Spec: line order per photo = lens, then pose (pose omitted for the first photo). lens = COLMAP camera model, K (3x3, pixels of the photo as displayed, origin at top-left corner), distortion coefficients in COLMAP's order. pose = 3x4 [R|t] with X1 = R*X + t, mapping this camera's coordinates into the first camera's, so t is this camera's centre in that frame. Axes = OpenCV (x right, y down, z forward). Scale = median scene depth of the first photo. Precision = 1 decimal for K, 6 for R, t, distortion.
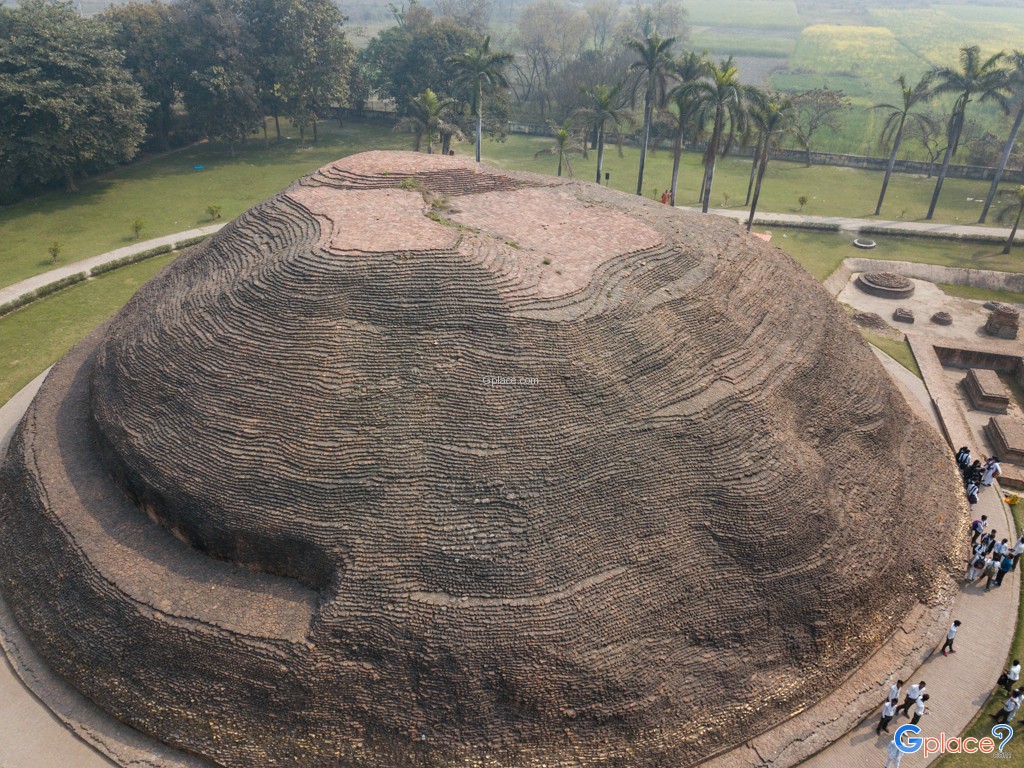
lens RADIAL K [[797.1, 0, 510.1], [0, 797.1, 380.0], [0, 0, 1]] dist [0.034099, -0.016429]
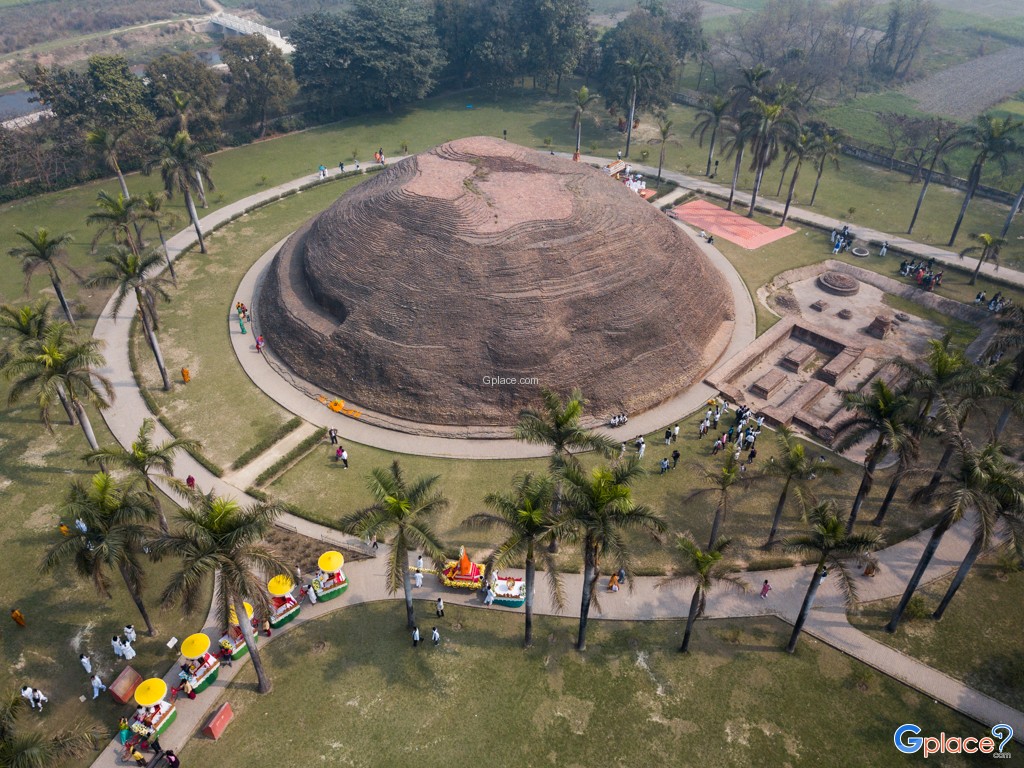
lens RADIAL K [[797.1, 0, 513.8], [0, 797.1, 389.2], [0, 0, 1]] dist [0.034099, -0.016429]
pose [[0.881104, 0.287577, -0.375441, 1.109522], [-0.240815, 0.956067, 0.167163, -0.086088], [0.407019, -0.056876, 0.911647, -0.991855]]
